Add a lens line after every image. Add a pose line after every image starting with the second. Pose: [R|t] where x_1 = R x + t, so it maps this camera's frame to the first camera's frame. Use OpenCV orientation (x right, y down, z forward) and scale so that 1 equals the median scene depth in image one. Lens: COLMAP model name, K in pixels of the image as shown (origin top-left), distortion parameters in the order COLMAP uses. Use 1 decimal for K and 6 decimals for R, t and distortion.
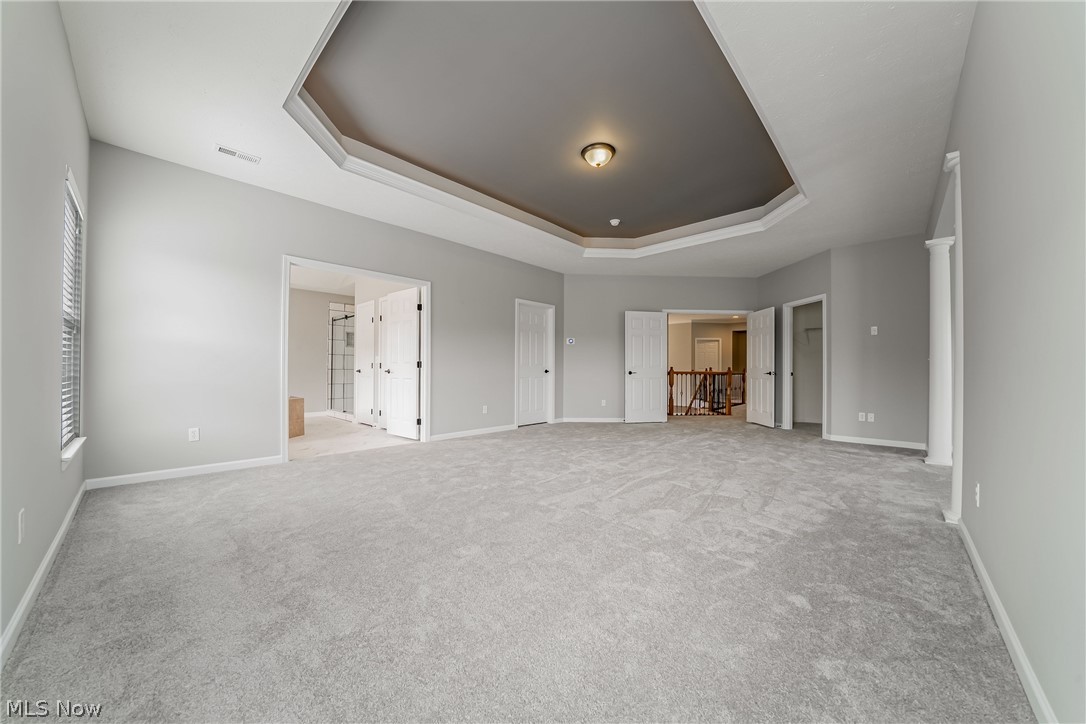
lens RADIAL K [[380.9, 0, 542.5], [0, 380.9, 367.3], [0, 0, 1]] dist [-0.017571, 0.000096]
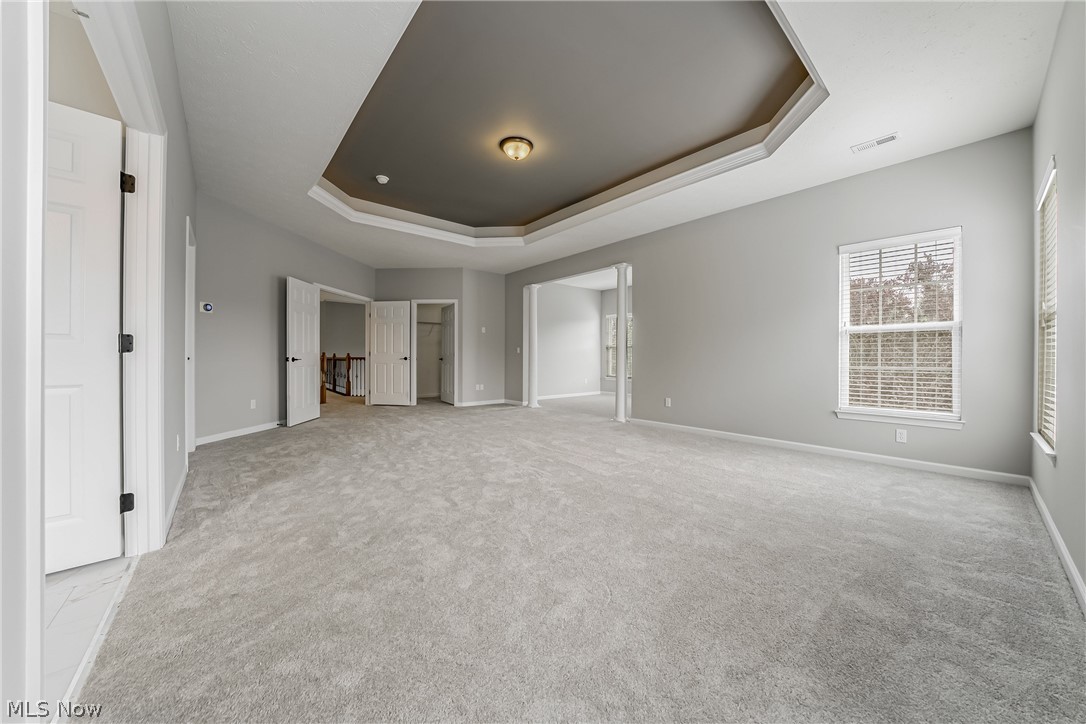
lens RADIAL K [[380.5, 0, 544.4], [0, 380.5, 357.0], [0, 0, 1]] dist [-0.015669, 0.000089]
pose [[0.125083, -0.004689, 0.992135, -0.596279], [-0.011168, 0.999919, 0.006133, -0.000560], [-0.992083, -0.011848, 0.125021, 0.542270]]
